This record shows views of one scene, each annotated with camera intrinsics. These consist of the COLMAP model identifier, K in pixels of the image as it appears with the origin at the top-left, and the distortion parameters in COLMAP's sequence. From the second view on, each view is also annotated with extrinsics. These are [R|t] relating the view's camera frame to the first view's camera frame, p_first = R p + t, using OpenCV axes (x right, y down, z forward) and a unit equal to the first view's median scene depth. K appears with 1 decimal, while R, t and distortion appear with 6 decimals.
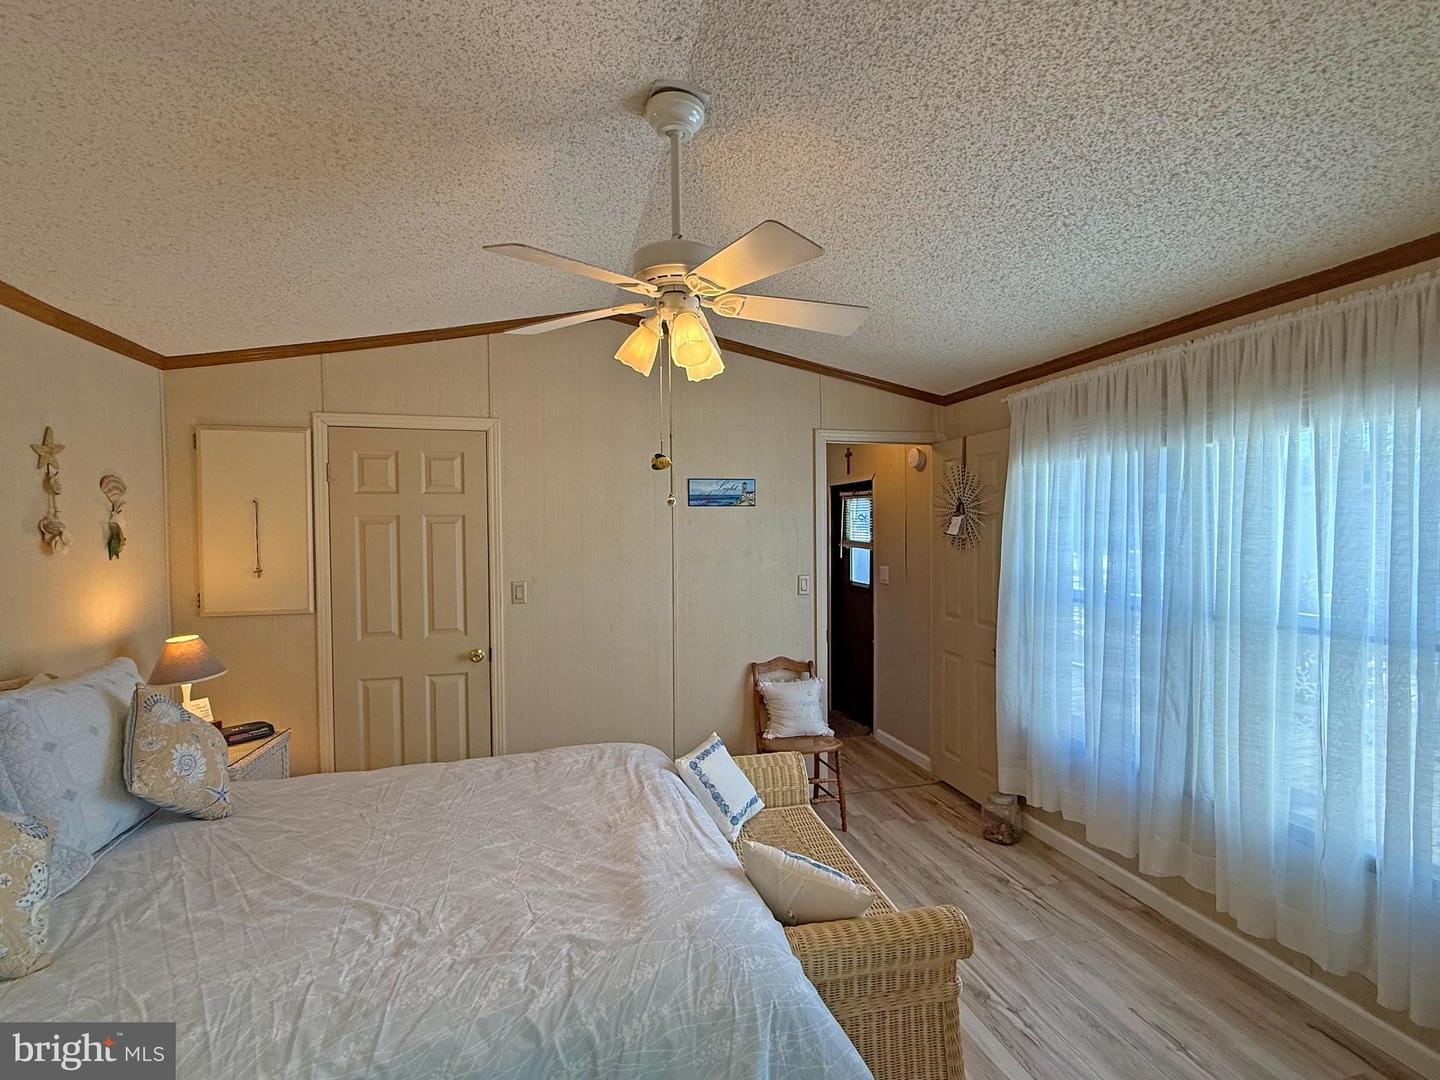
lens RADIAL K [[668.2, 0, 720.0], [0, 668.2, 540.0], [0, 0, 1]] dist [-0.000257, 0.000204]
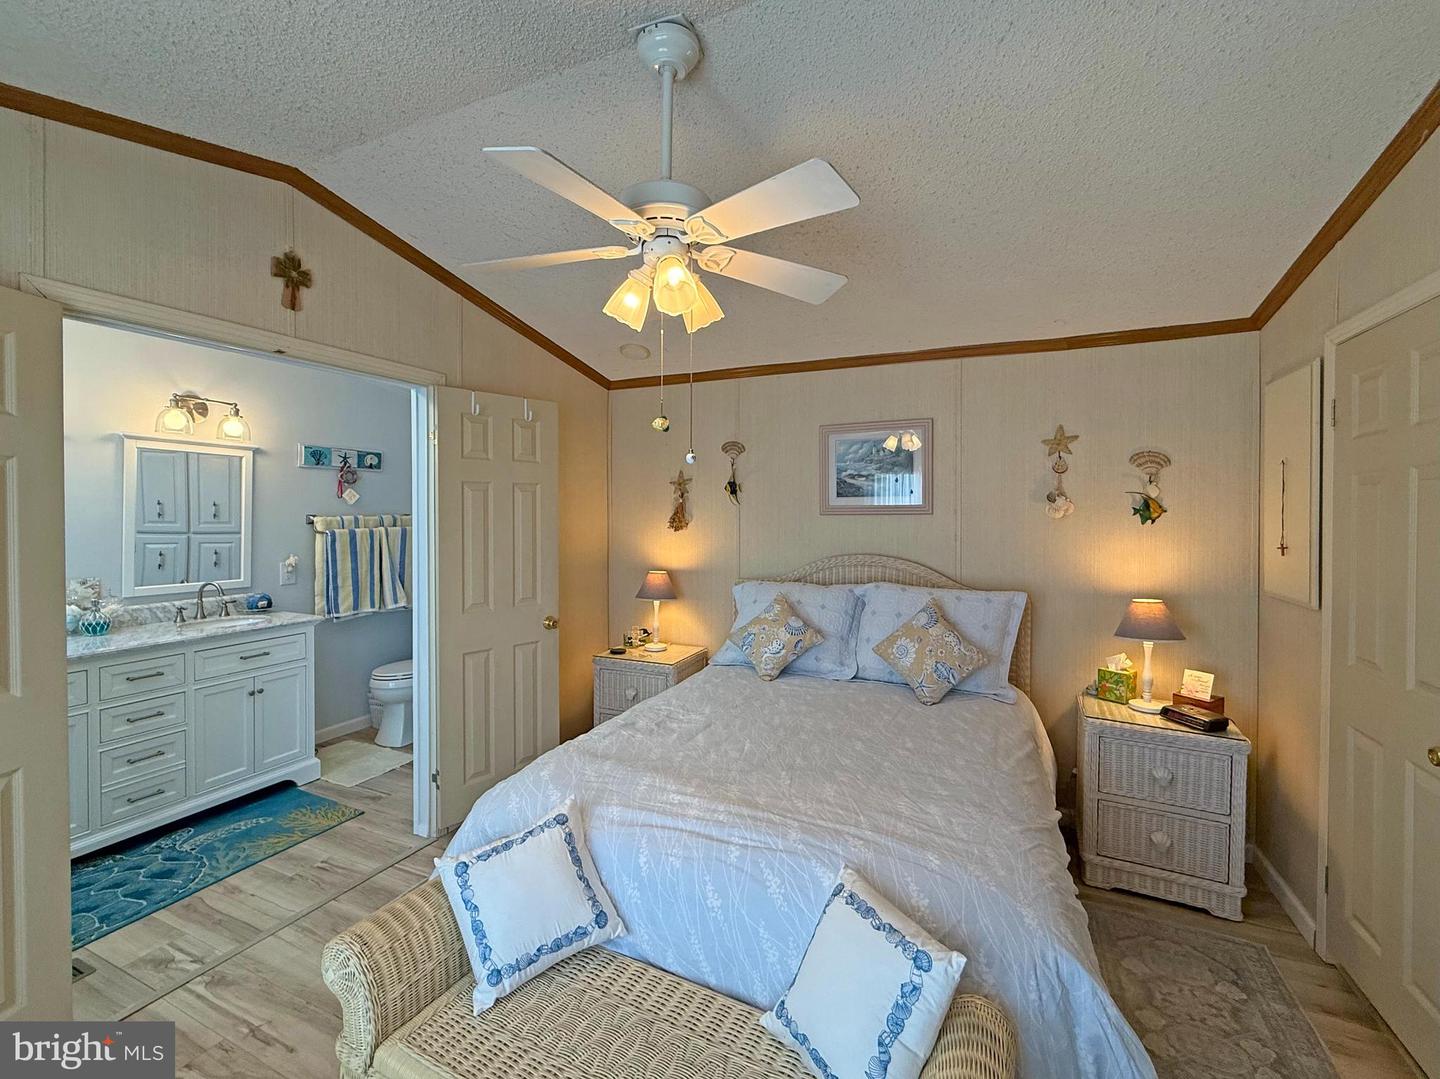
lens RADIAL K [[603.6, 0, 717.5], [0, 603.6, 517.8], [0, 0, 1]] dist [-0.027601, -0.000036]
pose [[-0.642471, 0.021076, -0.766020, 0.459422], [0.000036, 0.999623, 0.027473, -0.009997], [0.766310, 0.017624, -0.642230, 1.338766]]
